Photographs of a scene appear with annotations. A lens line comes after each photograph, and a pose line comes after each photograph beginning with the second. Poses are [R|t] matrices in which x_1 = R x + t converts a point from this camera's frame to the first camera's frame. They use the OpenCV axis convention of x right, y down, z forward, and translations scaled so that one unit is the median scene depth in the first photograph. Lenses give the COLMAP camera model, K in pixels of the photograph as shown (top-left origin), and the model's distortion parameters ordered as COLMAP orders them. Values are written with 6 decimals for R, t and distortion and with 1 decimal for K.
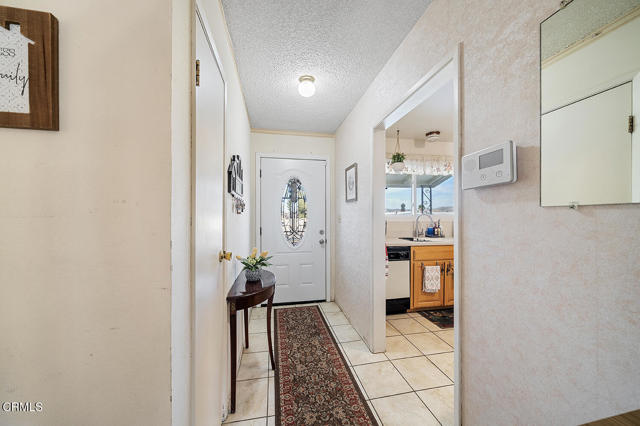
lens RADIAL K [[219.4, 0, 318.8], [0, 219.4, 222.3], [0, 0, 1]] dist [-0.002820, -0.000063]
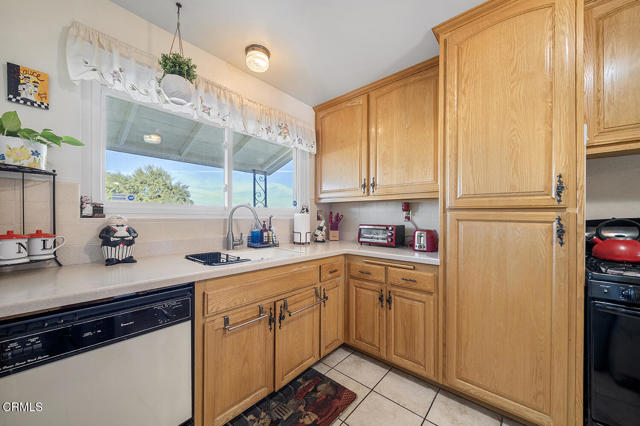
lens RADIAL K [[237.9, 0, 320.6], [0, 237.9, 217.5], [0, 0, 1]] dist [0.003204, 0.000061]
pose [[0.784213, 0.009848, 0.620414, 0.267946], [0.002204, 0.999824, -0.018656, 0.003871], [-0.620488, 0.015998, 0.784053, 0.432576]]
